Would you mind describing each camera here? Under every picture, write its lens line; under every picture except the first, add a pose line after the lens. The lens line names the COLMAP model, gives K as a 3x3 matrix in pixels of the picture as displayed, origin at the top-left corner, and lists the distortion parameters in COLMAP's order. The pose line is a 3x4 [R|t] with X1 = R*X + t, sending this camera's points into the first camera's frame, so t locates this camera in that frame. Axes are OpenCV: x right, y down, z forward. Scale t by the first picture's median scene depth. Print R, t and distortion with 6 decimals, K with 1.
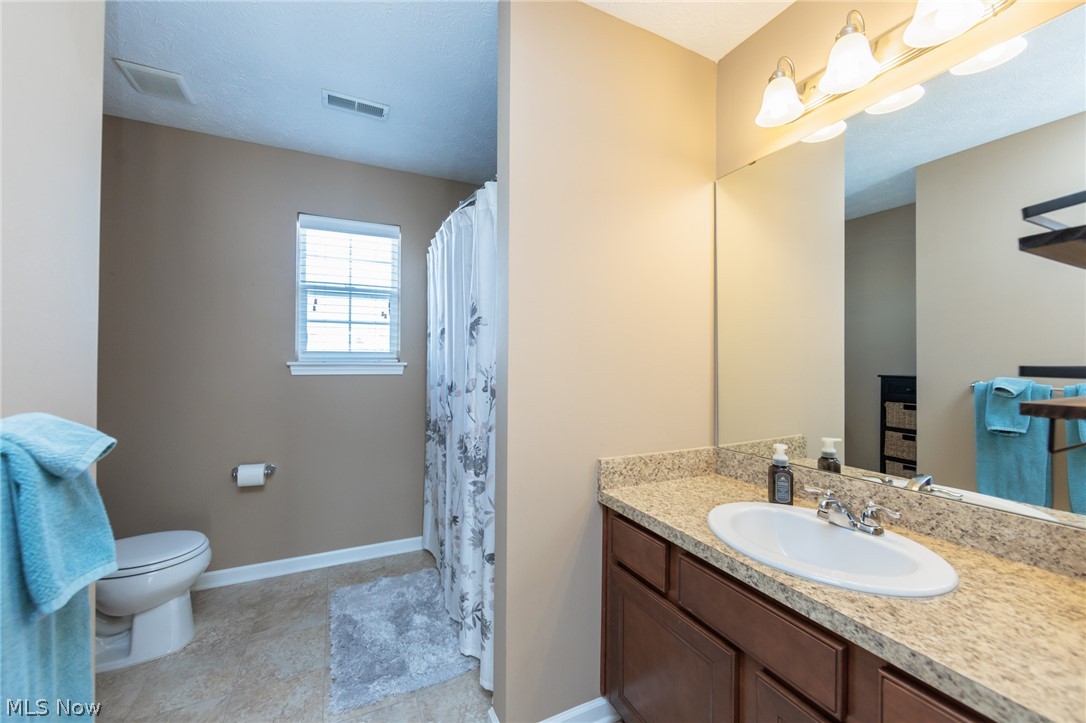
lens RADIAL K [[423.0, 0, 544.4], [0, 423.0, 356.9], [0, 0, 1]] dist [-0.003035, -0.000313]
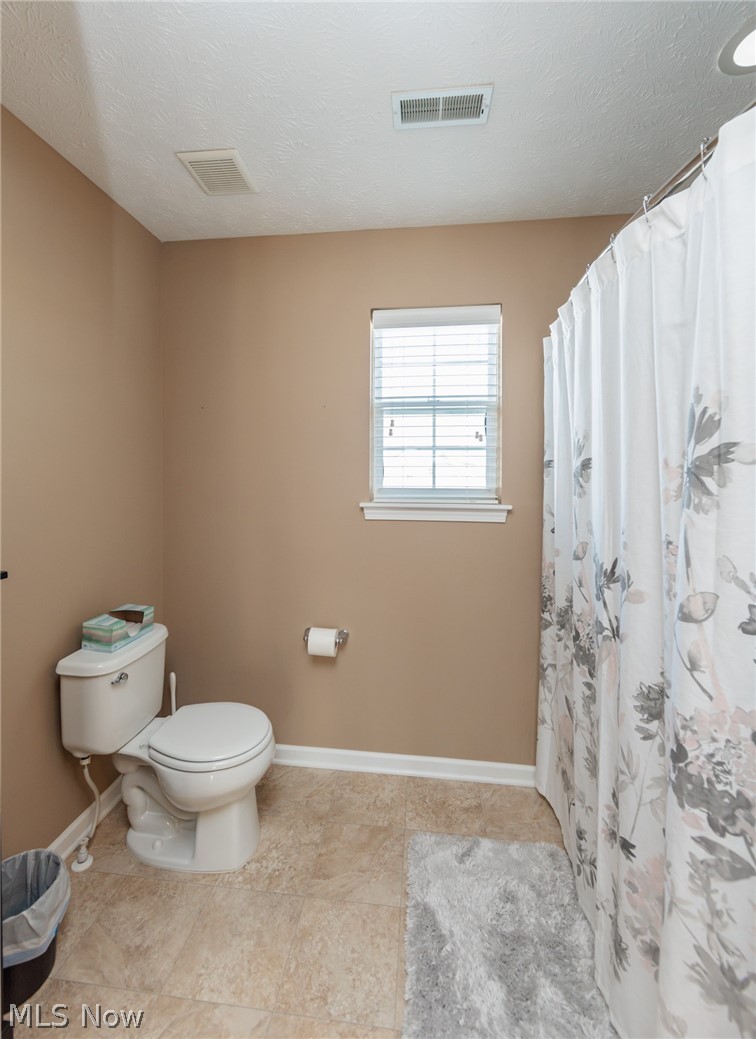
lens RADIAL K [[423.9, 0, 375.8], [0, 423.9, 470.6], [0, 0, 1]] dist [-0.011992, -0.000170]
pose [[0.842040, 0.000332, -0.539415, -0.161385], [0.003154, 0.999980, 0.005539, -0.052017], [0.539406, -0.006365, 0.842022, 0.354854]]
